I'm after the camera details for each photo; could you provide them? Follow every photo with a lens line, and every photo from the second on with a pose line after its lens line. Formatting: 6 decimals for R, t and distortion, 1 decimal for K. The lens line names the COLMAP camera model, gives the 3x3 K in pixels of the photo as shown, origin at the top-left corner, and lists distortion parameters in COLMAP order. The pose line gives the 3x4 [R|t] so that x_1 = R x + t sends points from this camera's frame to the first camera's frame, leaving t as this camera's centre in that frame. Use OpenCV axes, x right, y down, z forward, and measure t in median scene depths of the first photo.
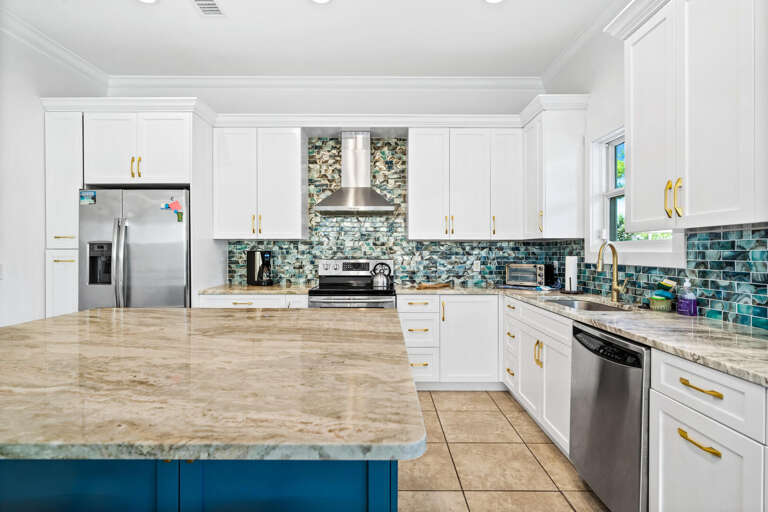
lens RADIAL K [[386.2, 0, 383.3], [0, 386.2, 251.8], [0, 0, 1]] dist [-0.001742, -0.000503]
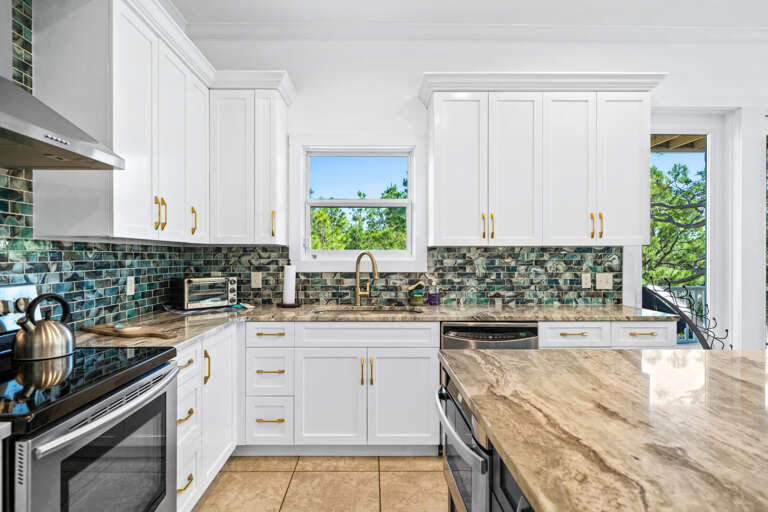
lens RADIAL K [[418.4, 0, 382.4], [0, 418.4, 259.0], [0, 0, 1]] dist [-0.001824, 0.000241]
pose [[-0.008286, -0.008694, 0.999928, -0.531338], [-0.001277, 0.999961, 0.008684, -0.012964], [-0.999965, -0.001205, -0.008297, 0.860532]]
